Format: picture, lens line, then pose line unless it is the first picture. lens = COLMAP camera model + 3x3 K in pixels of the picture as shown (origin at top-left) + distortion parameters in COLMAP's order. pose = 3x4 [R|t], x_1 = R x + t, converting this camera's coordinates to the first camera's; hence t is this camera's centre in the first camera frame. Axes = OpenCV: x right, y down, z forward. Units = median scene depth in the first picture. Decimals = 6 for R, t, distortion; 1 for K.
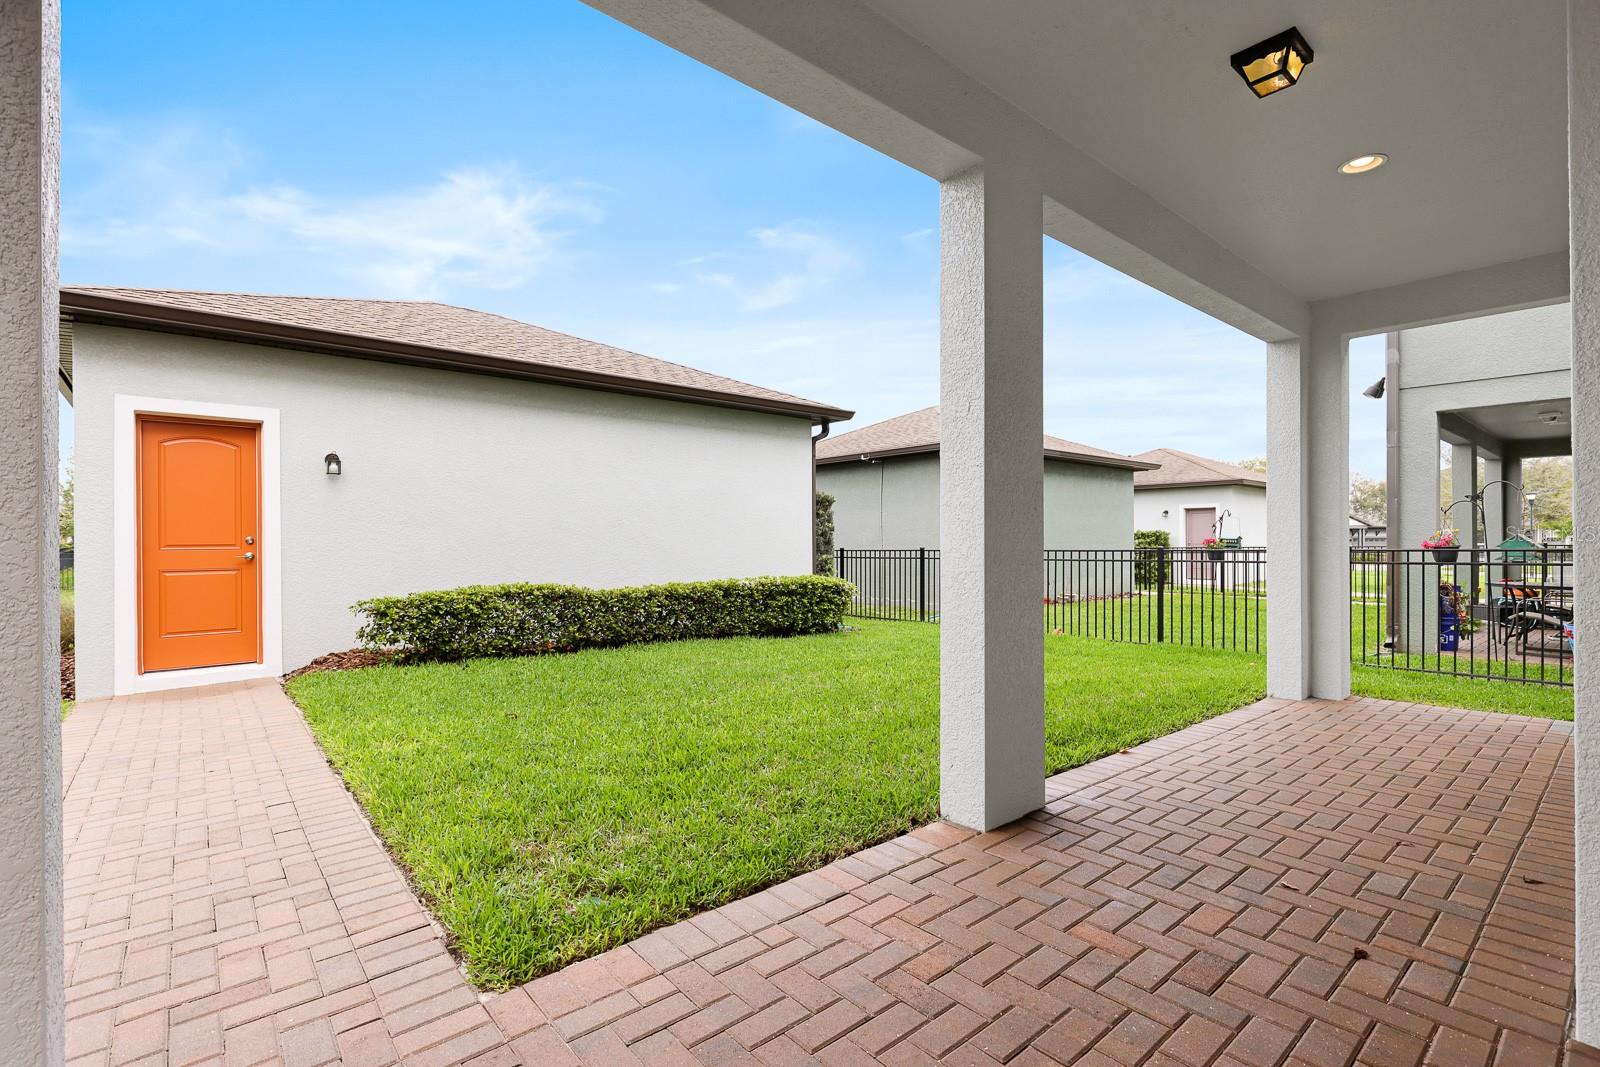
lens RADIAL K [[732.2, 0, 804.5], [0, 732.2, 551.9], [0, 0, 1]] dist [-0.001541, -0.000109]
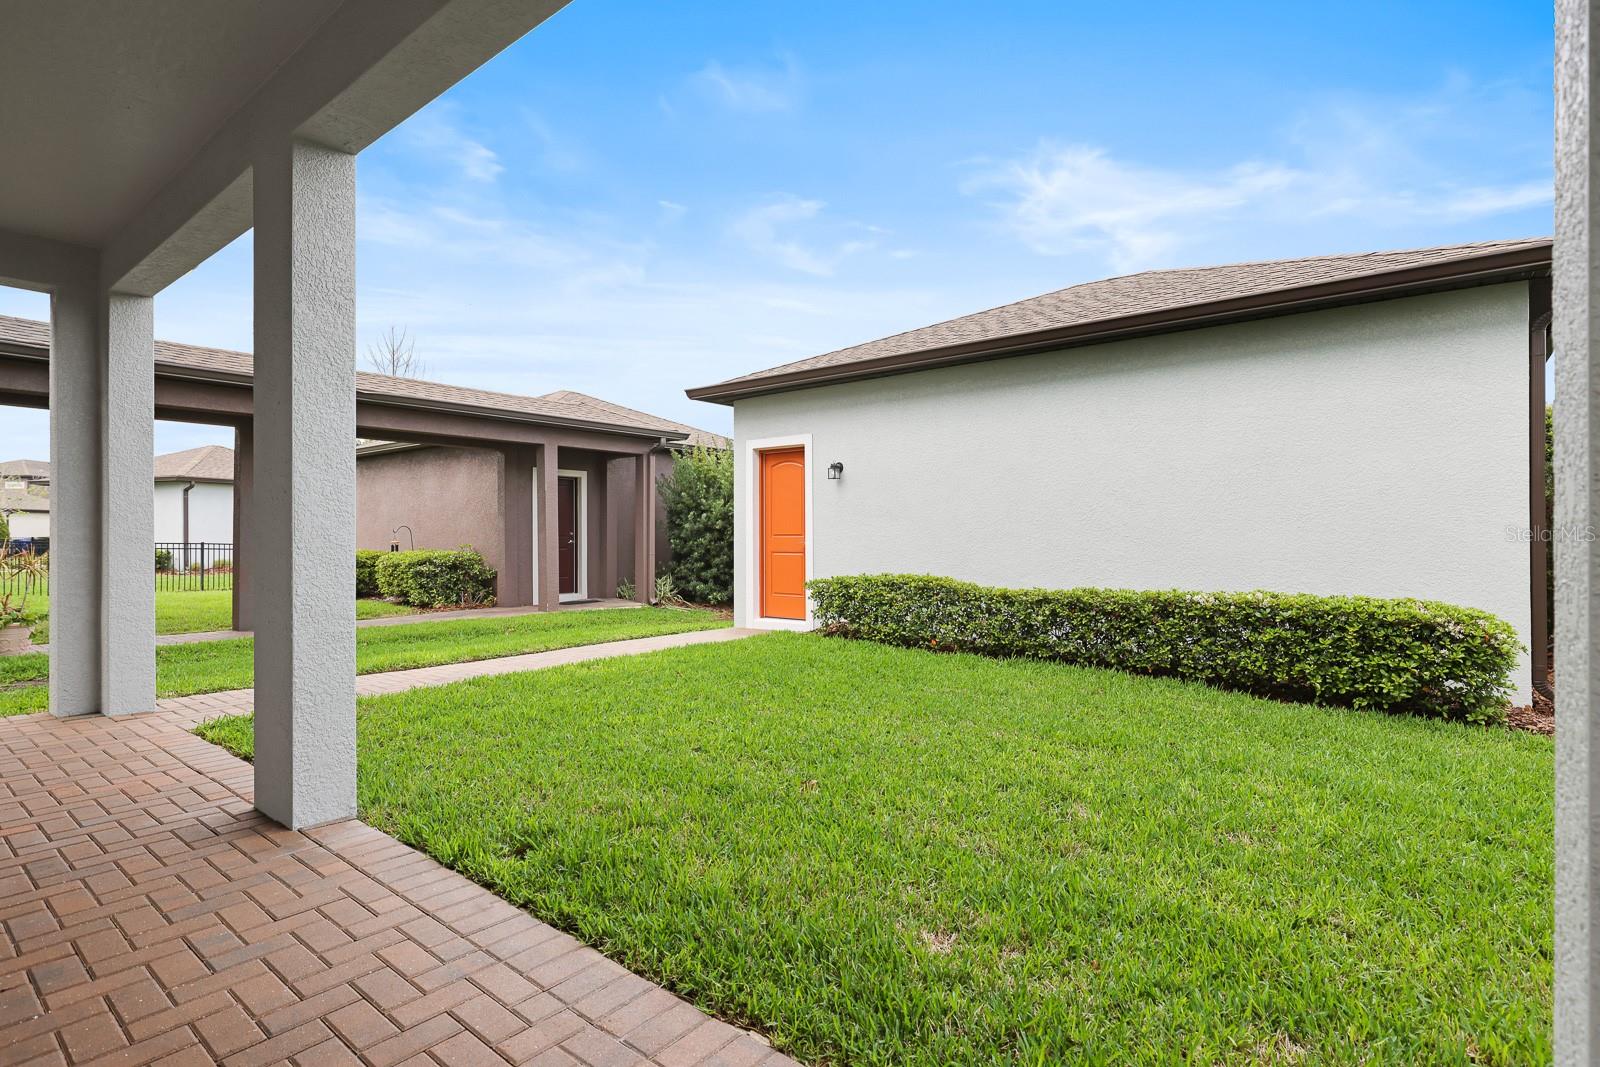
lens RADIAL K [[798.5, 0, 800.0], [0, 798.5, 533.5], [0, 0, 1]] dist [0.027643, 0.000709]
pose [[0.162242, -0.001140, -0.986750, 0.769107], [-0.008076, 0.999964, -0.002483, -0.010392], [0.986718, 0.008372, 0.162227, 0.791040]]
